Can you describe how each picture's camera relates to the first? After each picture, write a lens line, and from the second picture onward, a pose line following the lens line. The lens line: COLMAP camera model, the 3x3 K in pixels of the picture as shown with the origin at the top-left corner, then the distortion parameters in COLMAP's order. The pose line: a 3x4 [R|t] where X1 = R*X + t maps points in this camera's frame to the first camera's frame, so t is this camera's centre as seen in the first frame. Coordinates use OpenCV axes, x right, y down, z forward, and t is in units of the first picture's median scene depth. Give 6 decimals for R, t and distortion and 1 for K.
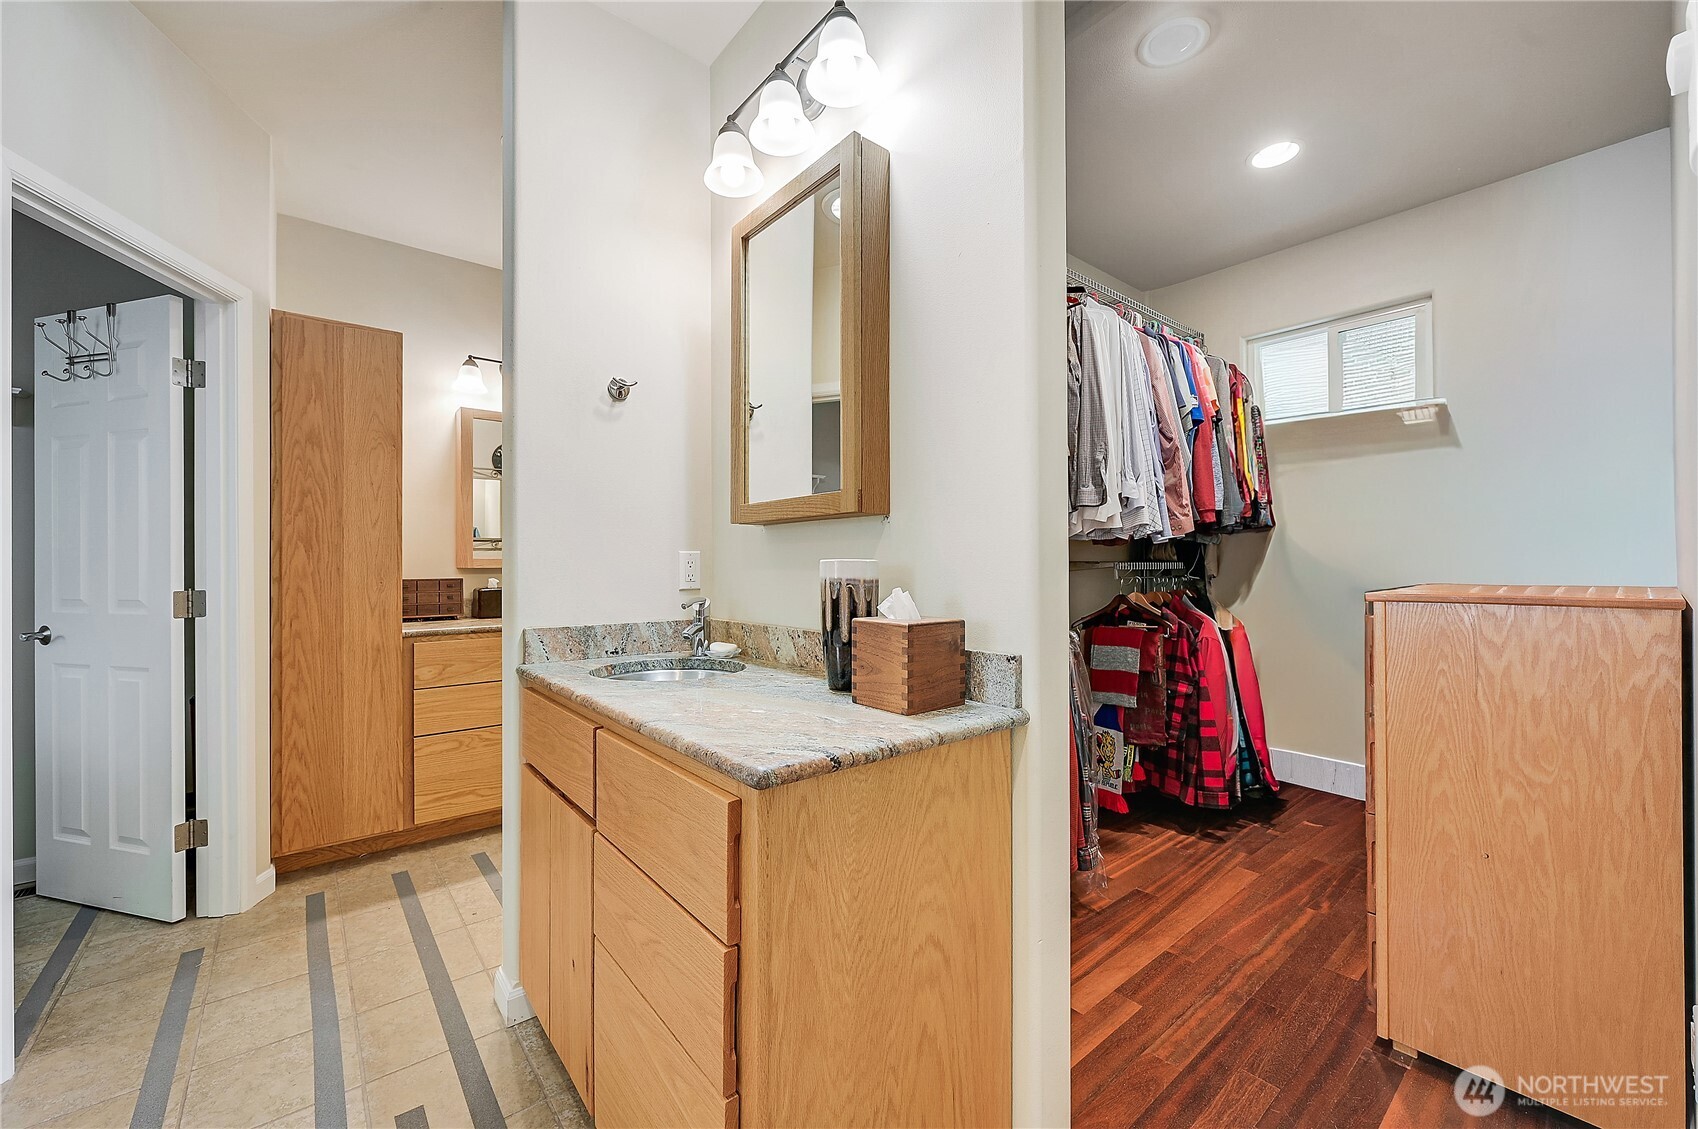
lens RADIAL K [[673.9, 0, 845.7], [0, 673.9, 557.0], [0, 0, 1]] dist [0.000972, 0.000145]
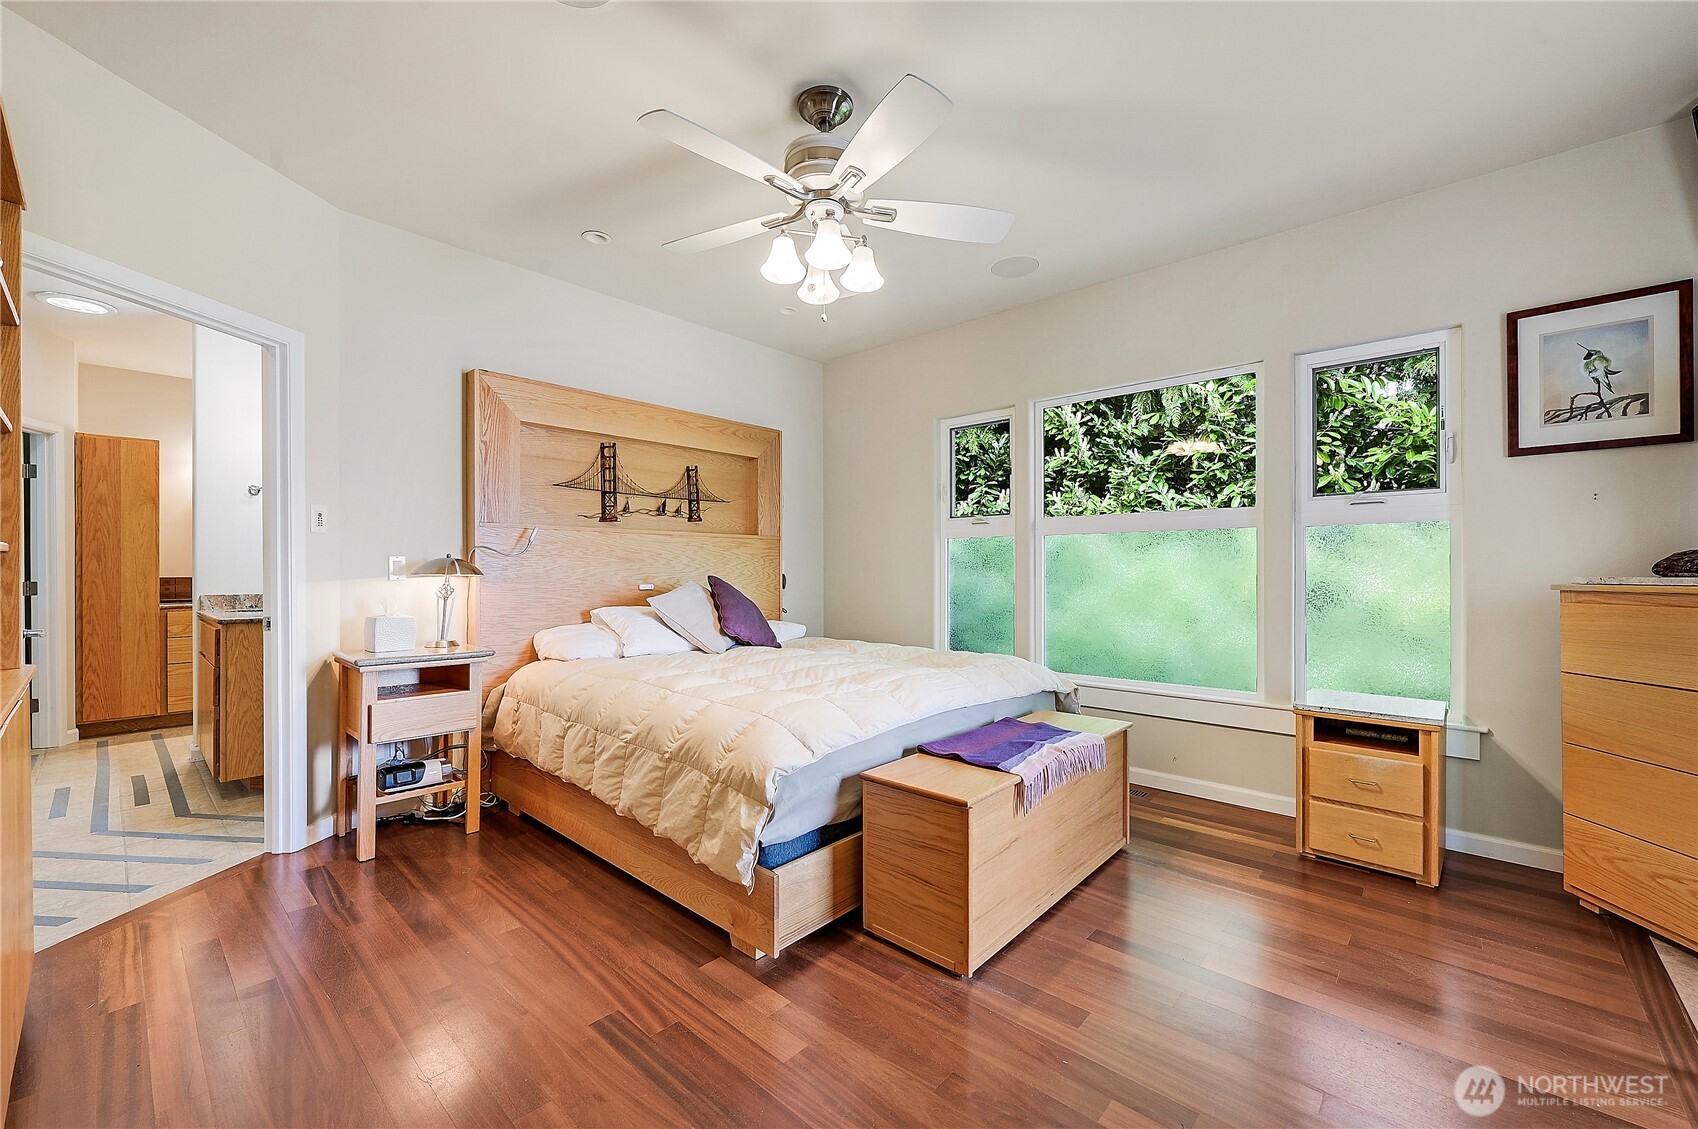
lens RADIAL K [[673.9, 0, 848.0], [0, 673.9, 570.0], [0, 0, 1]] dist [0.000972, 0.000145]
pose [[0.989202, 0.001663, 0.146547, 0.988249], [-0.002512, 0.999981, 0.005610, -0.001027], [-0.146535, -0.005918, 0.989188, -1.160289]]
